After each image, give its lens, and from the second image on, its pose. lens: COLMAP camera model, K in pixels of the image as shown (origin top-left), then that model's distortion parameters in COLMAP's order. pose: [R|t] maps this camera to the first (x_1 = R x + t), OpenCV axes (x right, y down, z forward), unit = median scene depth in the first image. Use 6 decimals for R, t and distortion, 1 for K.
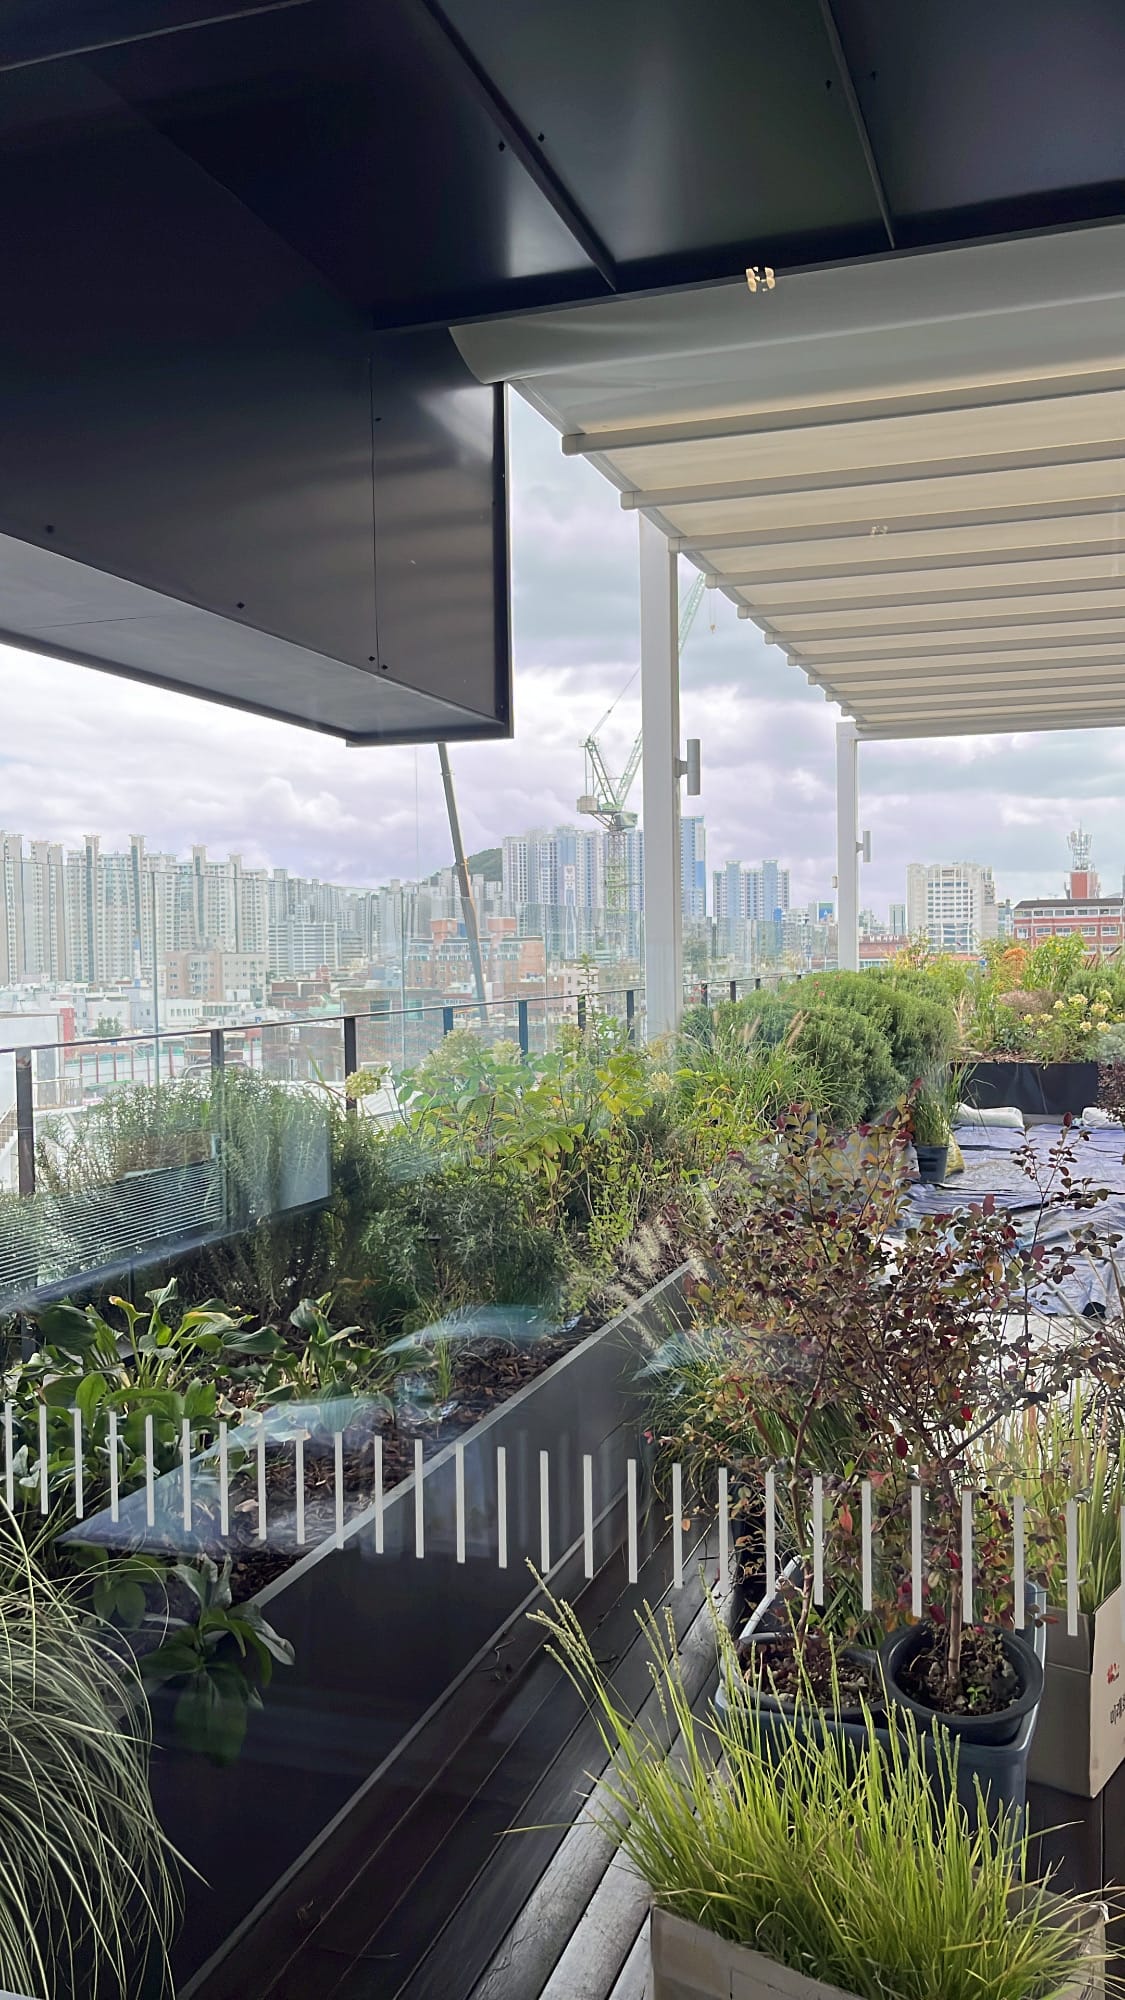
lens RADIAL K [[1551.5, 0, 562.5], [0, 1551.5, 1000.0], [0, 0, 1]] dist [0.088124, -0.000178]
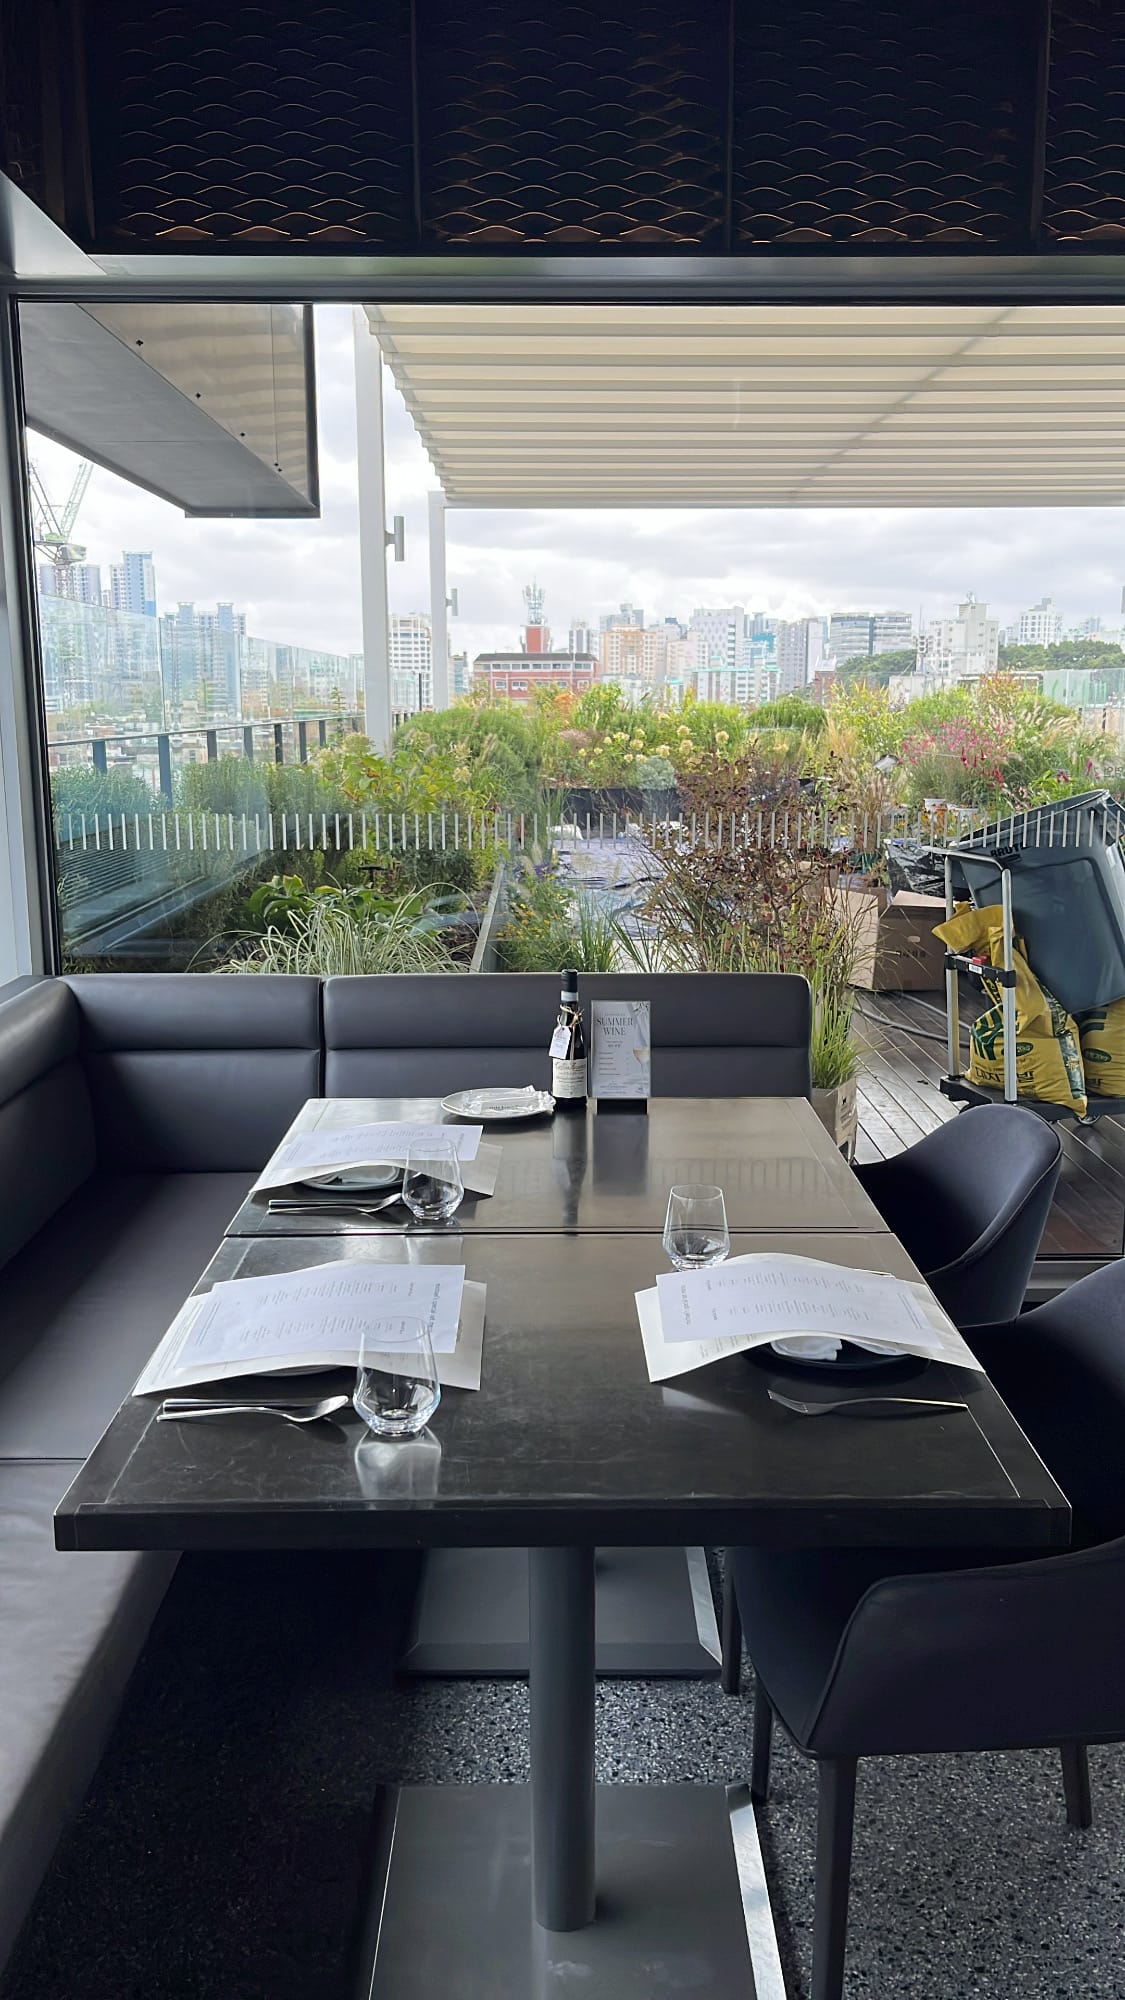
lens RADIAL K [[1594.2, 0, 562.5], [0, 1594.2, 1000.0], [0, 0, 1]] dist [-0.007911, -0.003143]
pose [[0.941686, -0.047343, 0.333147, -0.138385], [-0.004225, 0.988312, 0.152388, 0.013564], [-0.336468, -0.144909, 0.930479, -0.177675]]
